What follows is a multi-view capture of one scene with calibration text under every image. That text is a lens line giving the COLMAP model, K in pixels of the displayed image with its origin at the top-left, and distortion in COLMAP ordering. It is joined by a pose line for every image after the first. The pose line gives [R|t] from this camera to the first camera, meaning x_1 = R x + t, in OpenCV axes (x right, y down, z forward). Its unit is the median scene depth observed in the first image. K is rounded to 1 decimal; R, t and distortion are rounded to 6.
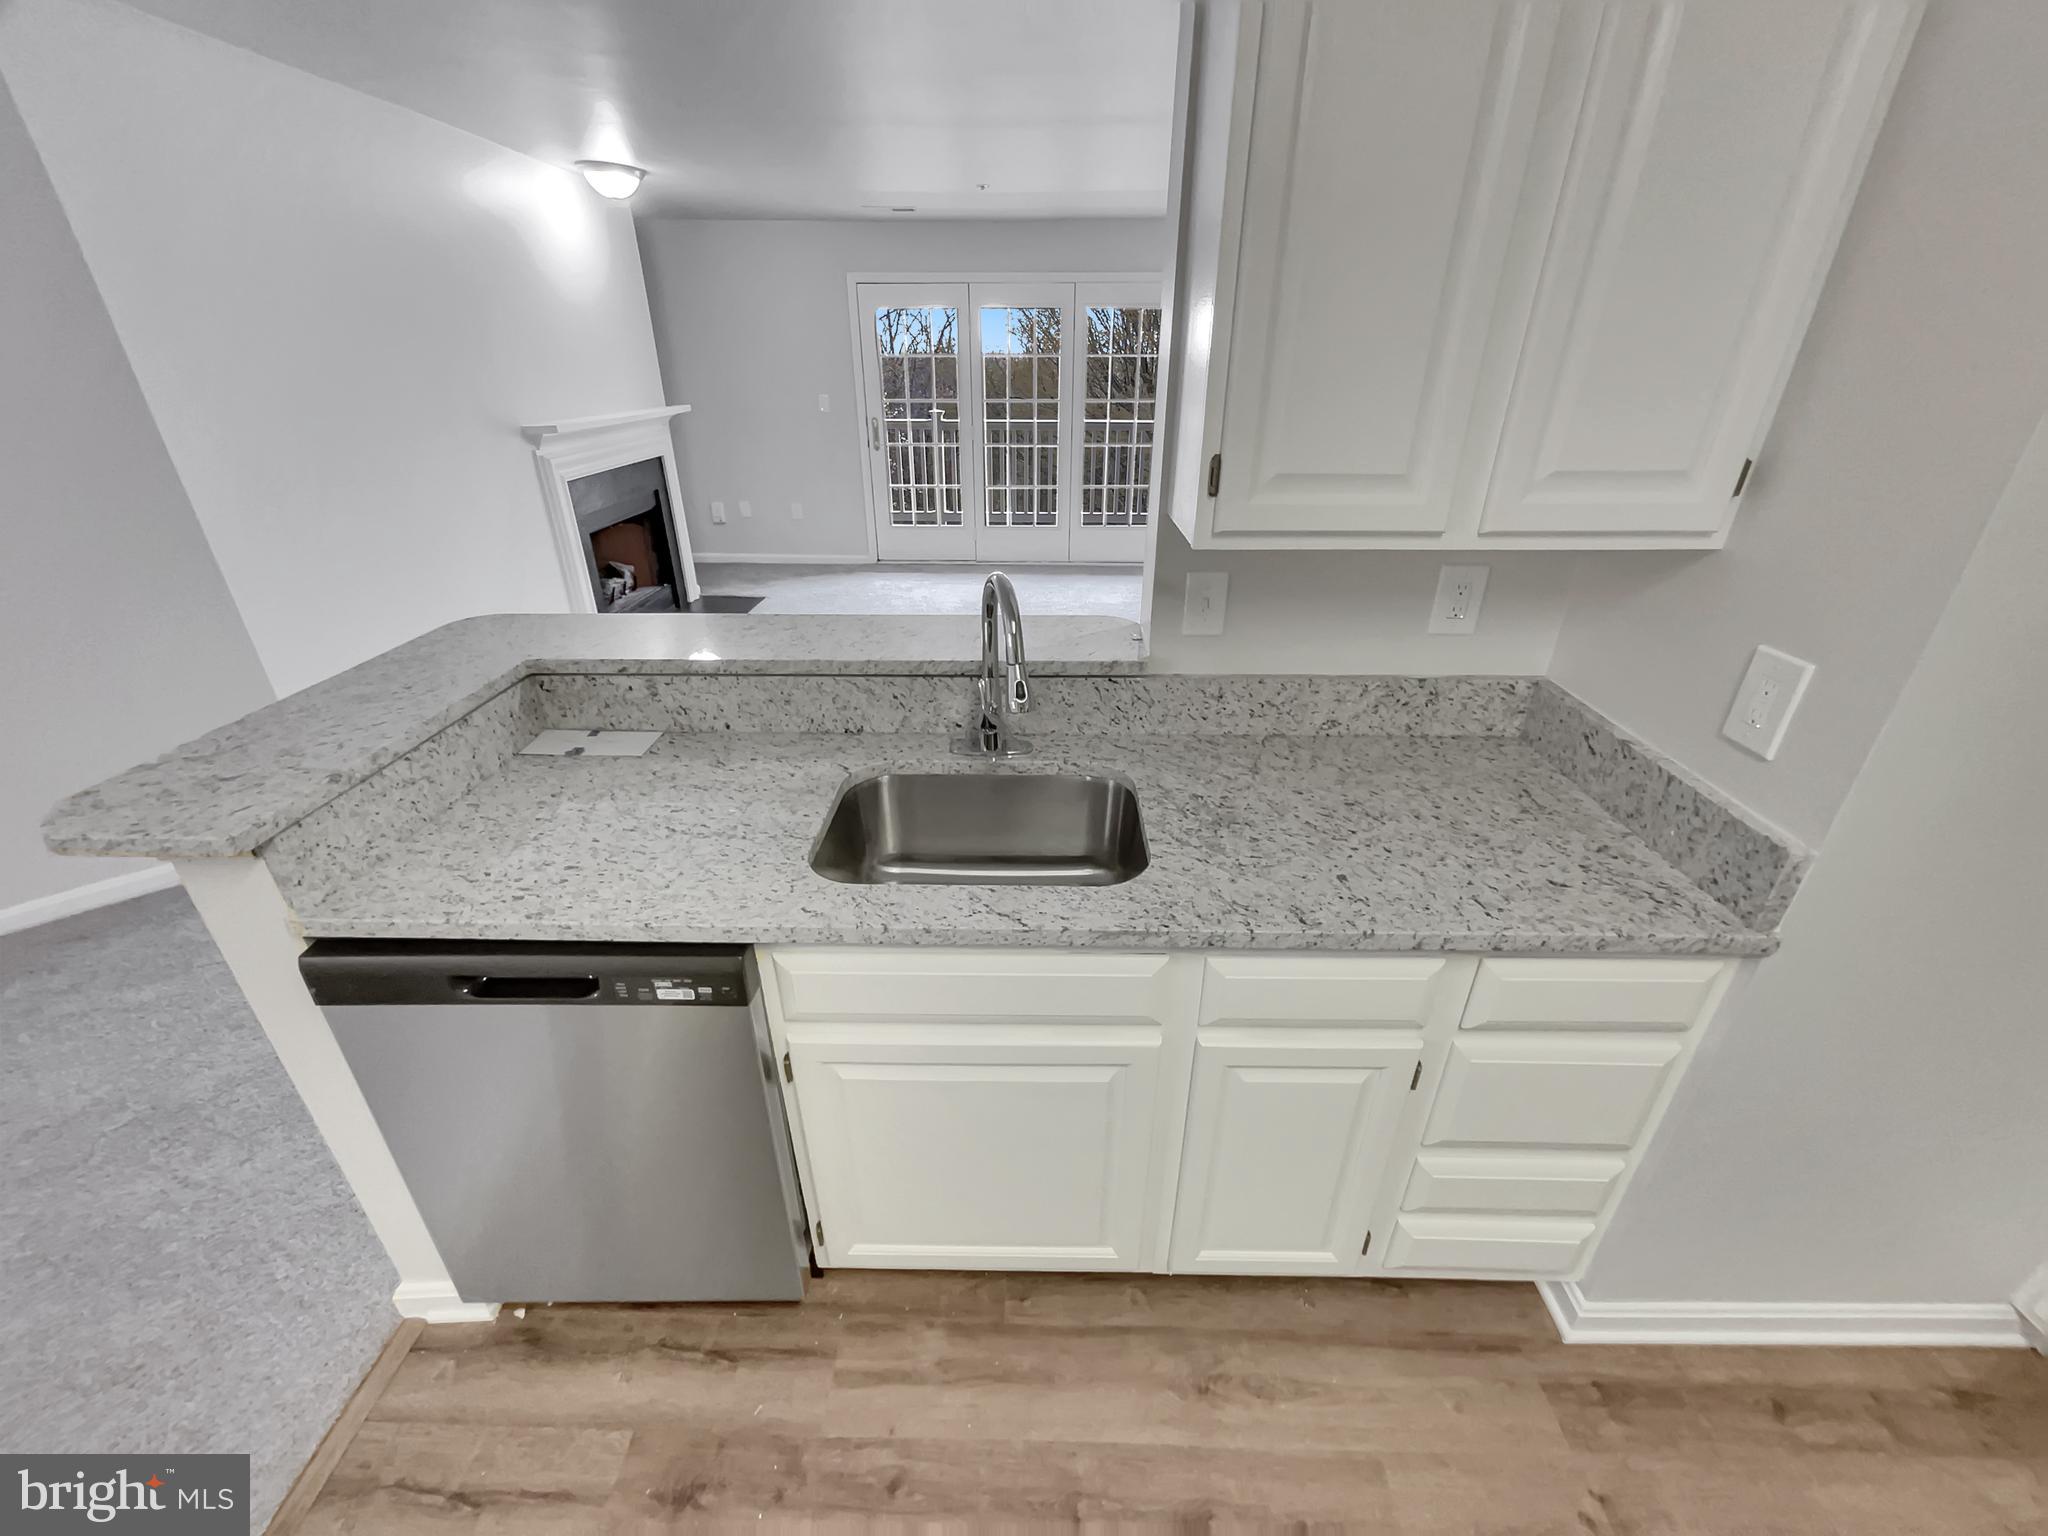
lens RADIAL K [[813.2, 0, 1023.8], [0, 813.2, 769.9], [0, 0, 1]] dist [-0.003909, 0.001293]
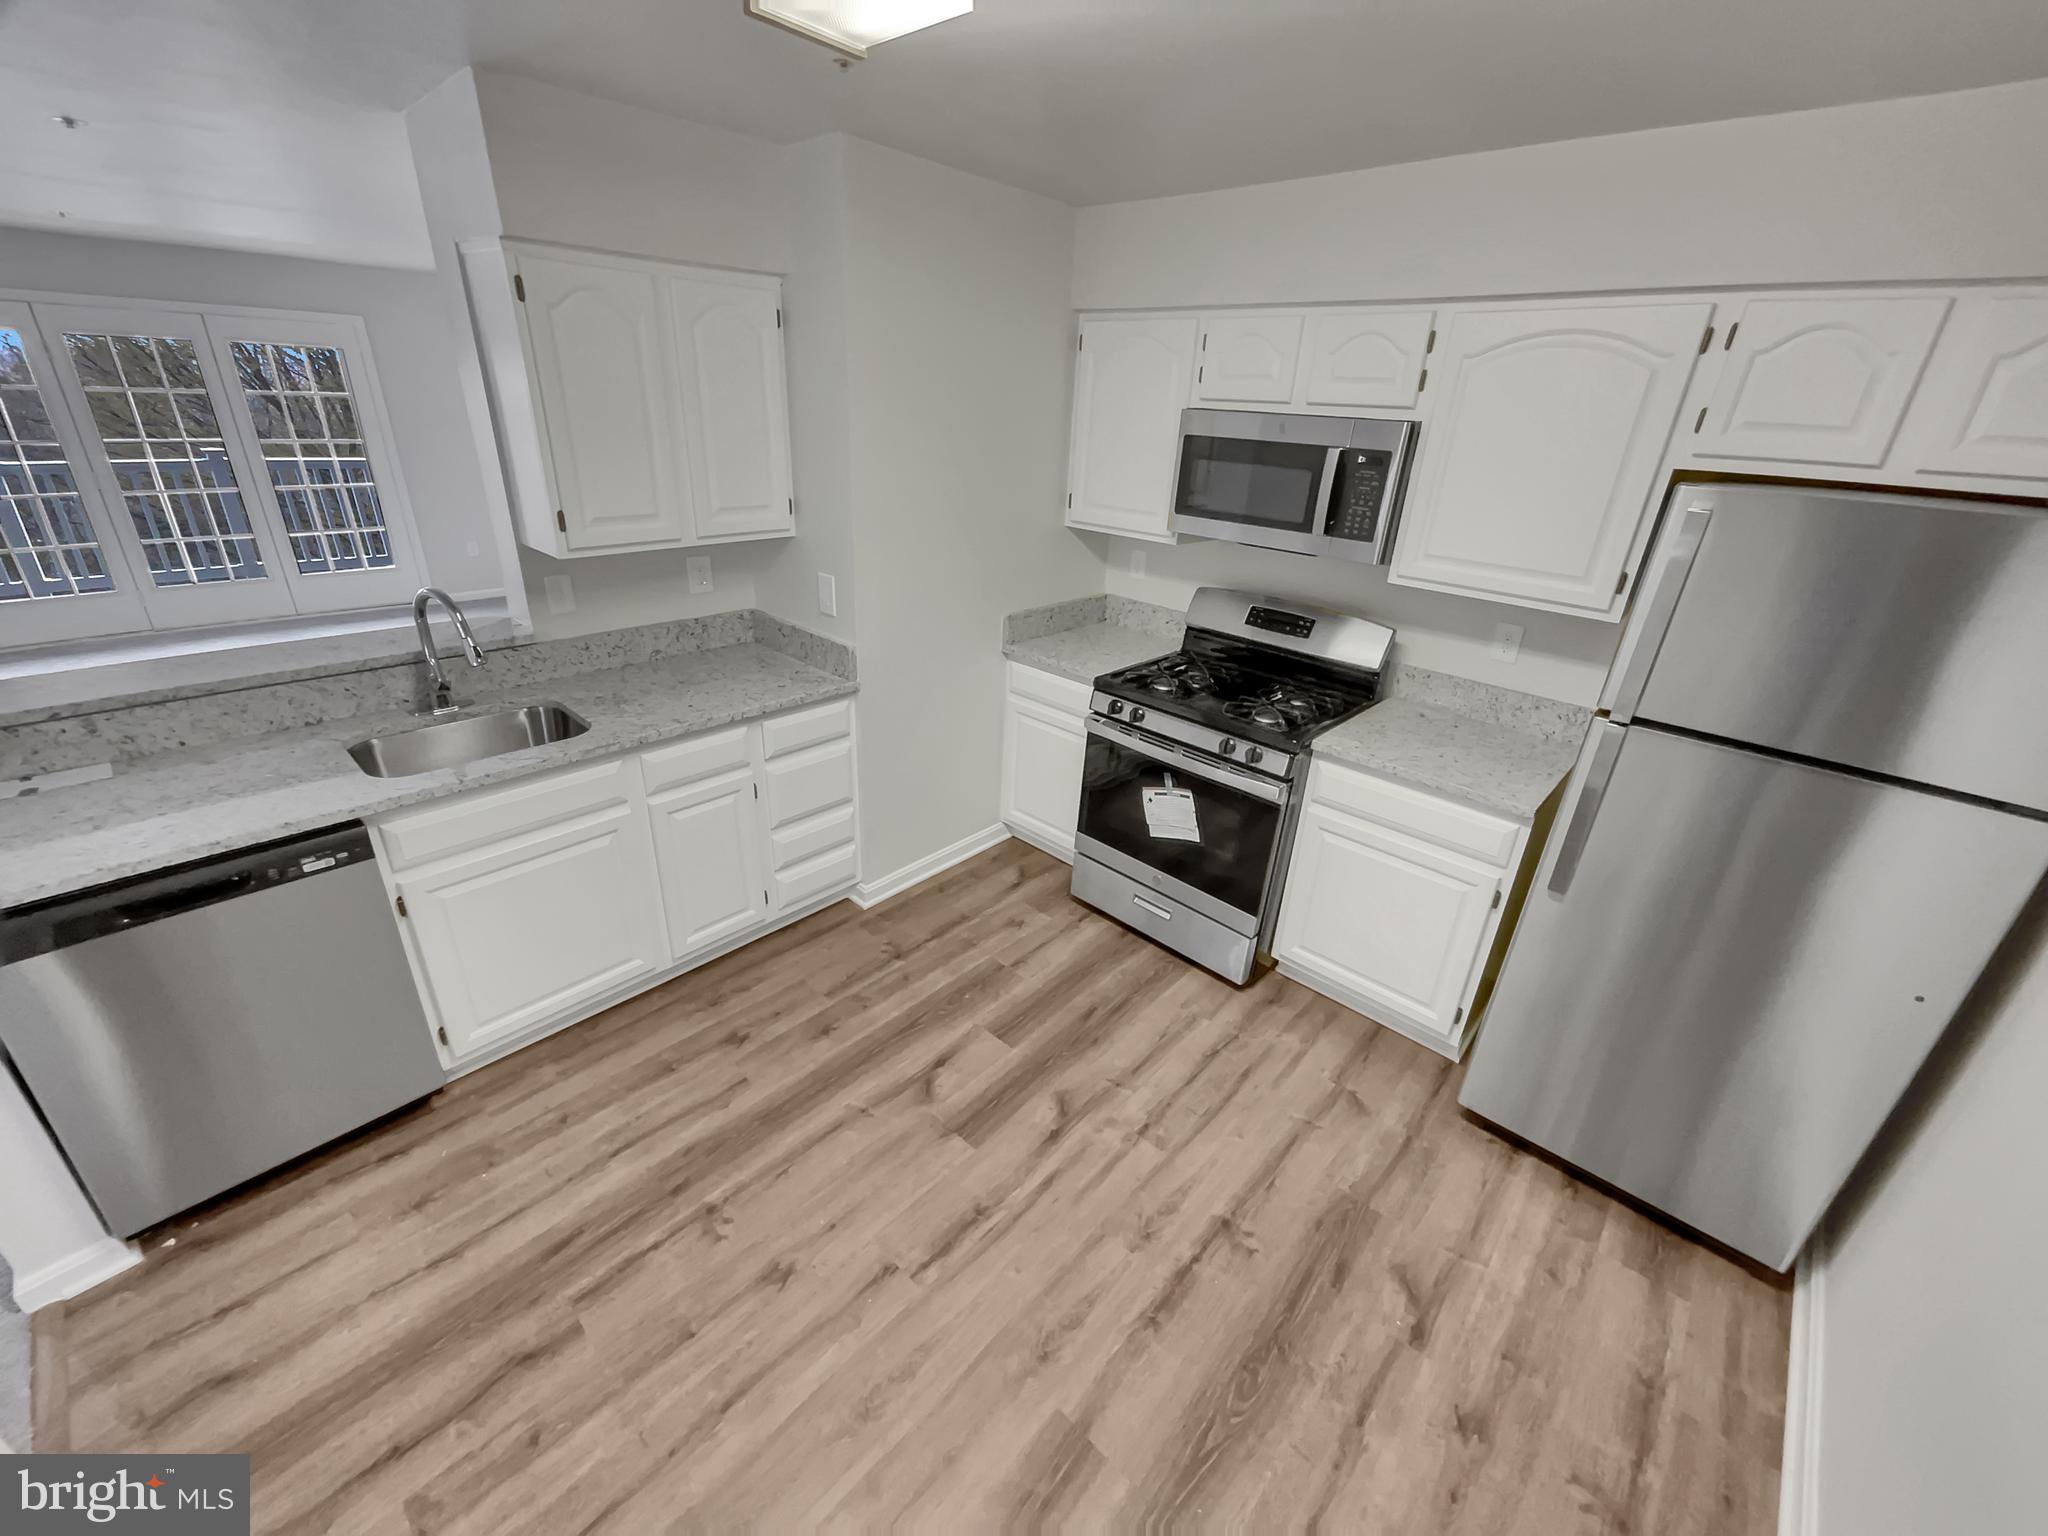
lens RADIAL K [[813.2, 0, 1016.4], [0, 813.2, 769.2], [0, 0, 1]] dist [-0.003909, 0.001293]
pose [[0.662615, -0.280649, 0.694391, -0.427458], [0.296680, 0.949652, 0.100713, 0.255318], [-0.687694, 0.139278, 0.712516, -0.808536]]
